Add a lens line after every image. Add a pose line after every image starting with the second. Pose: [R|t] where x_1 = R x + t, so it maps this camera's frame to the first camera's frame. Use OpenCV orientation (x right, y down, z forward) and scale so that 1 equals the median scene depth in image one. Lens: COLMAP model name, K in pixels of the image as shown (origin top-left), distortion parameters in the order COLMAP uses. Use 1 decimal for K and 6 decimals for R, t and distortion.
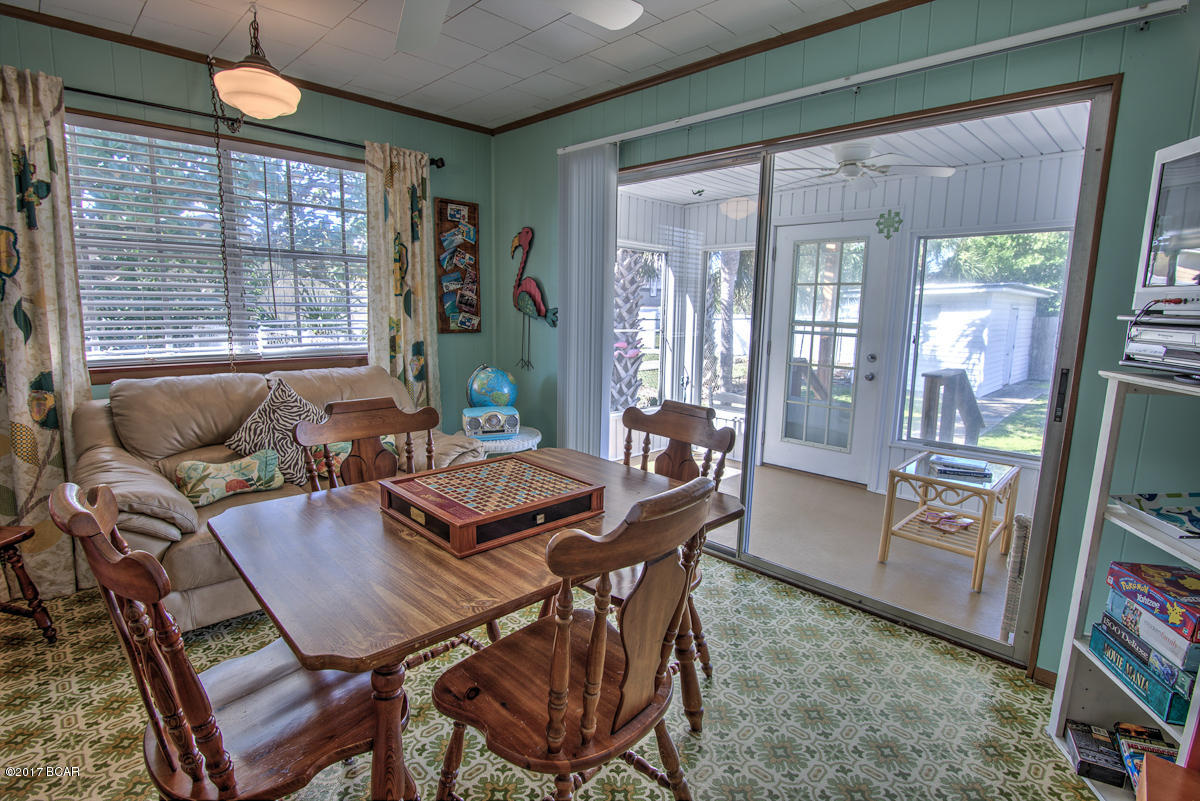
lens RADIAL K [[581.1, 0, 597.9], [0, 581.1, 398.6], [0, 0, 1]] dist [-0.020195, -0.001138]
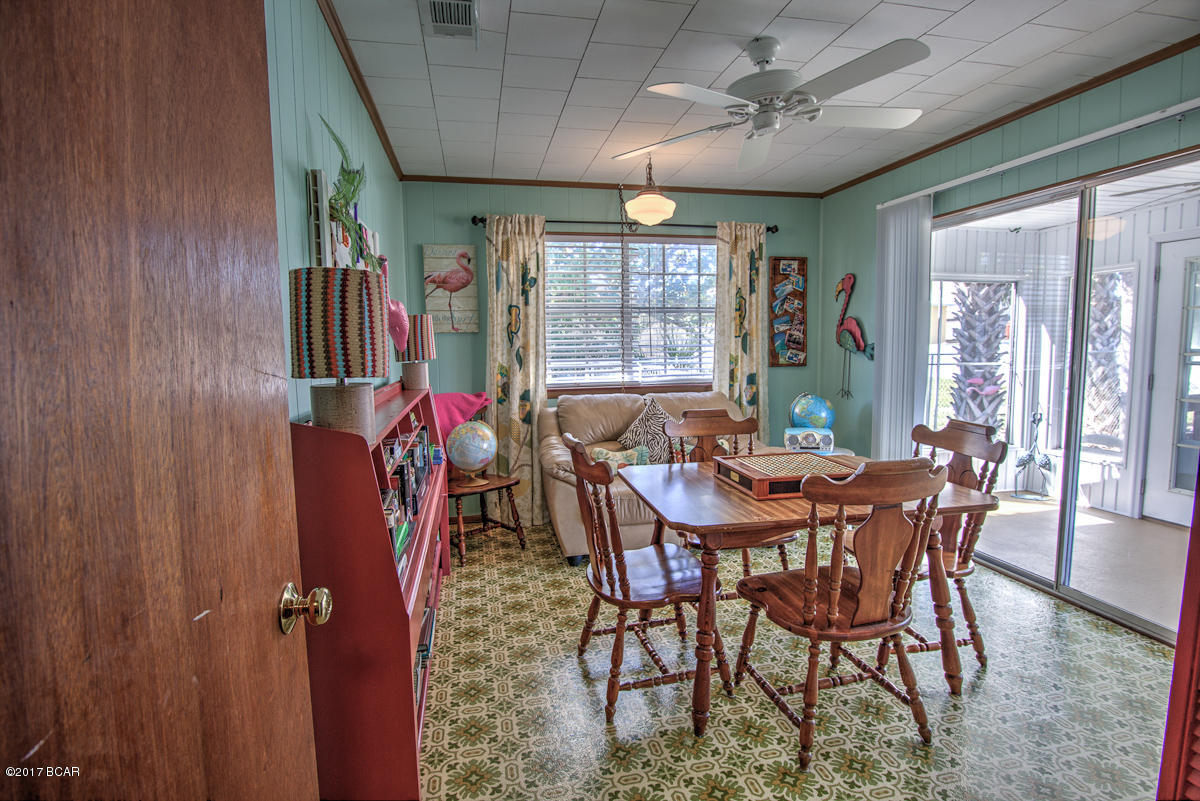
lens RADIAL K [[581.1, 0, 598.4], [0, 581.1, 399.4], [0, 0, 1]] dist [-0.020195, -0.001138]
pose [[0.838193, 0.021133, -0.544965, 0.116684], [-0.056409, 0.997249, -0.048089, 0.044884], [0.542449, 0.071049, 0.837079, -0.267886]]
